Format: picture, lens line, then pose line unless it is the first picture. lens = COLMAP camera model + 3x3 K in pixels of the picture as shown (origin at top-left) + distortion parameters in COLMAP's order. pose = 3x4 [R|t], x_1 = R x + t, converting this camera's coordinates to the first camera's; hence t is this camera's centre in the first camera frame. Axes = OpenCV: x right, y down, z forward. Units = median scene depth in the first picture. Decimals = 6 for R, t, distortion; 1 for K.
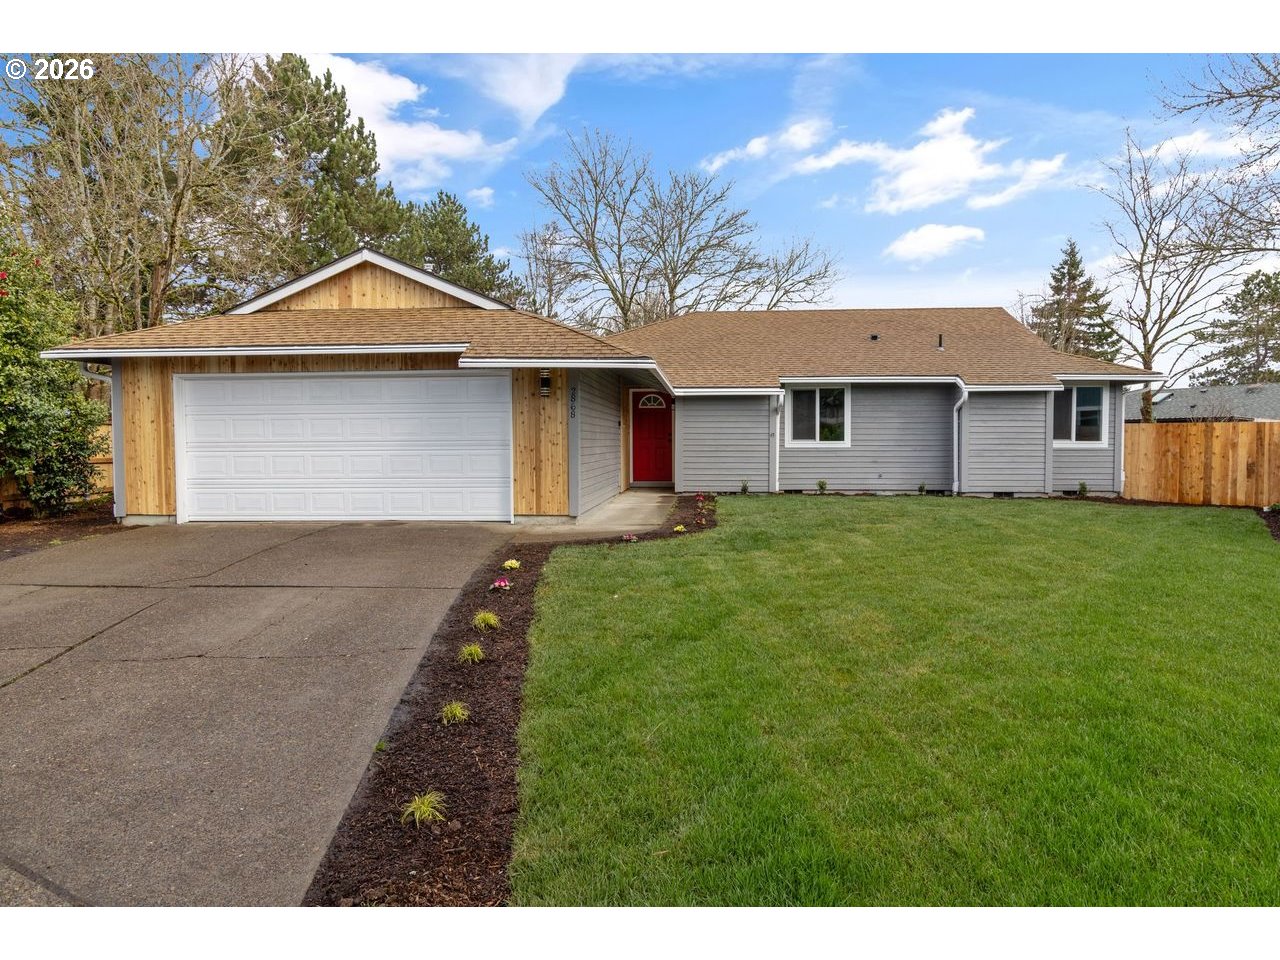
lens RADIAL K [[866.7, 0, 645.0], [0, 866.7, 482.6], [0, 0, 1]] dist [0.000540, 0.002813]
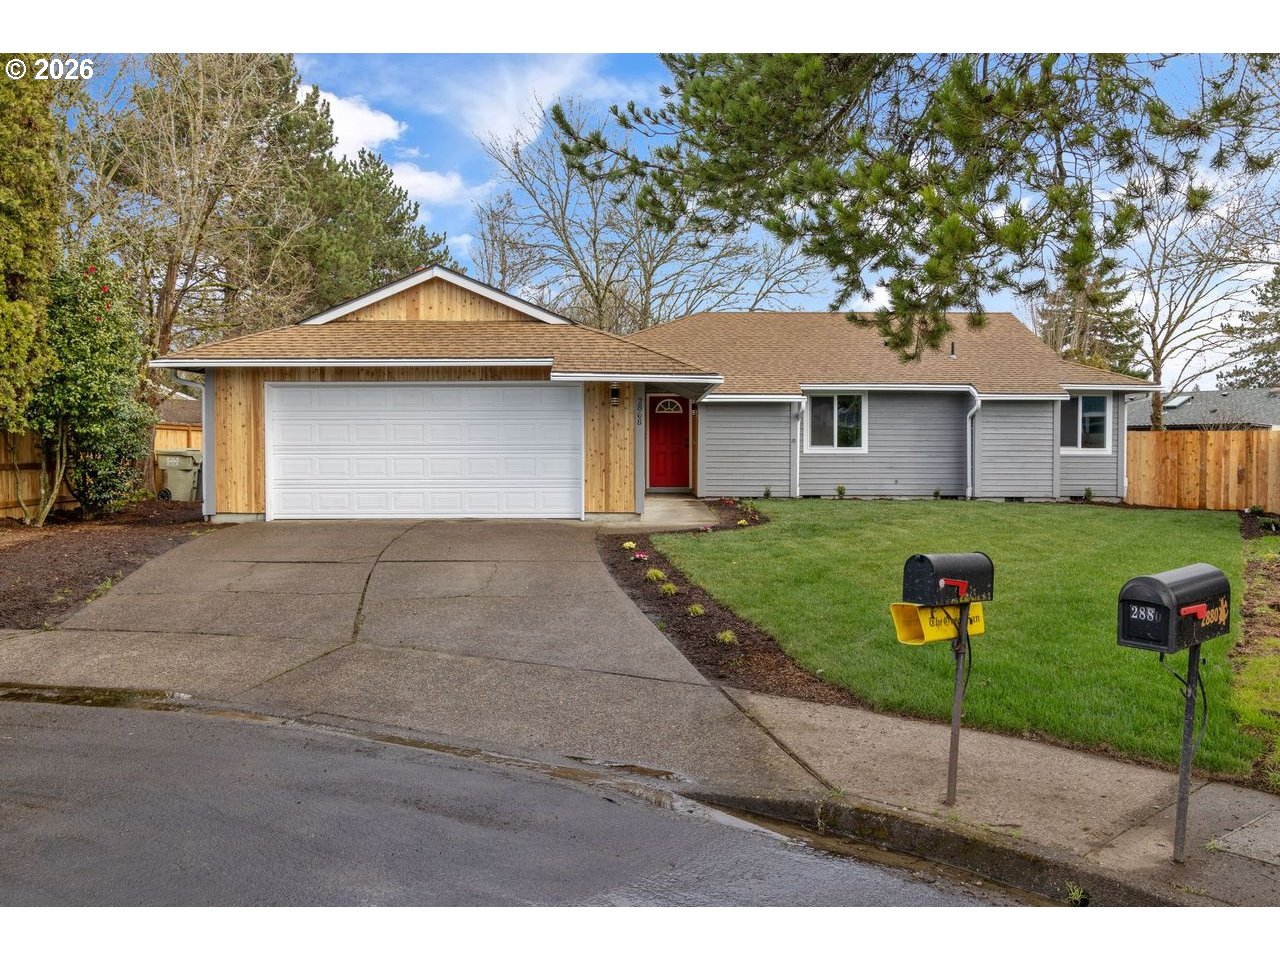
lens RADIAL K [[1121.5, 0, 639.7], [0, 1121.5, 483.9], [0, 0, 1]] dist [-0.006126, 0.011574]
pose [[0.997309, 0.002015, 0.073291, -0.150091], [-0.000938, 0.999891, -0.014727, 0.017602], [-0.073313, 0.014619, 0.997202, -0.347299]]
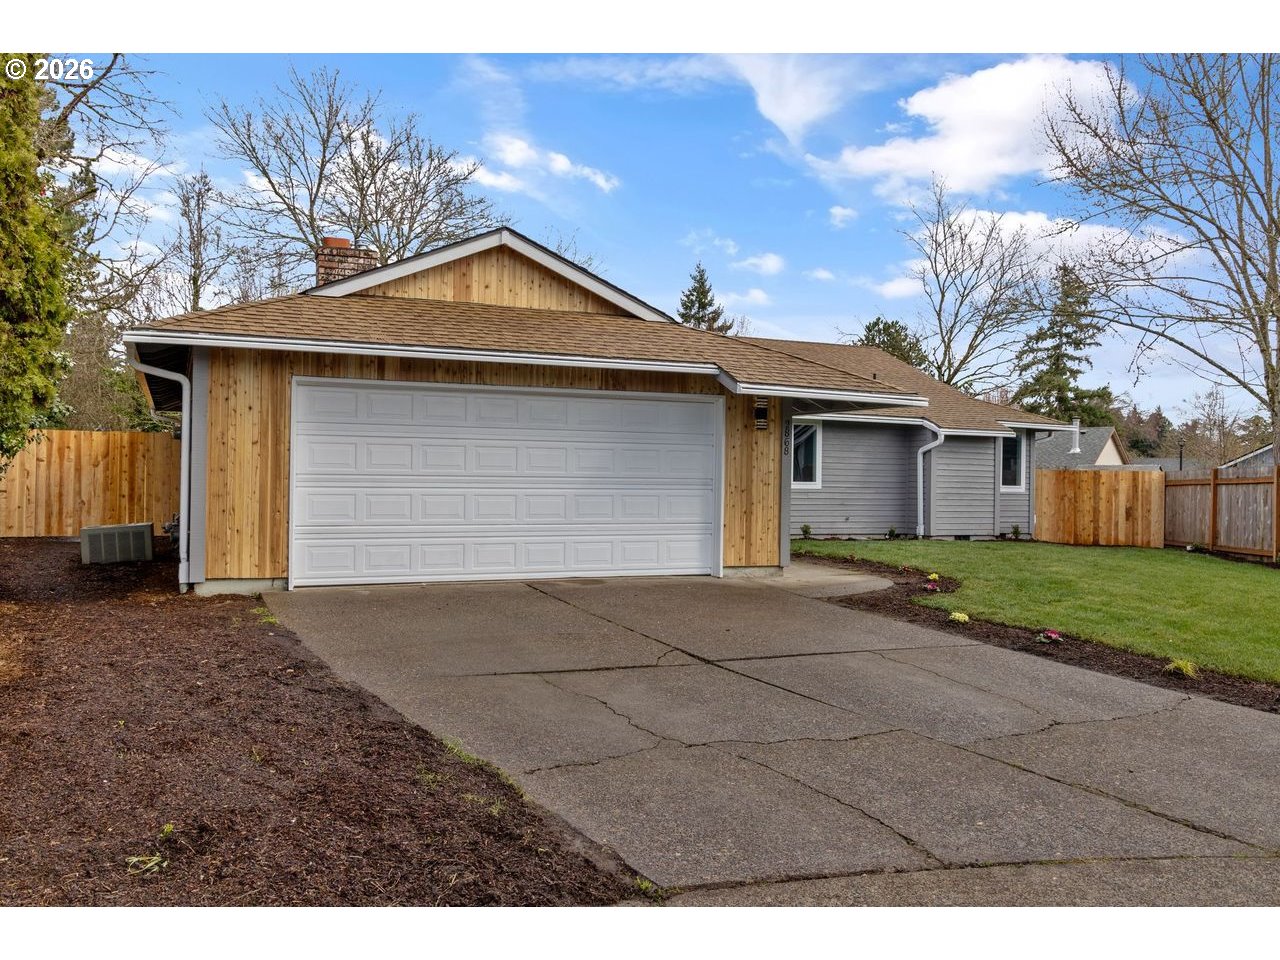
lens RADIAL K [[1073.0, 0, 634.4], [0, 1073.0, 475.8], [0, 0, 1]] dist [-0.011326, 0.000468]
pose [[0.880356, 0.018154, 0.473965, -0.586465], [0.003429, 0.998998, -0.044632, -0.004148], [-0.474301, 0.040917, 0.879412, 0.091387]]
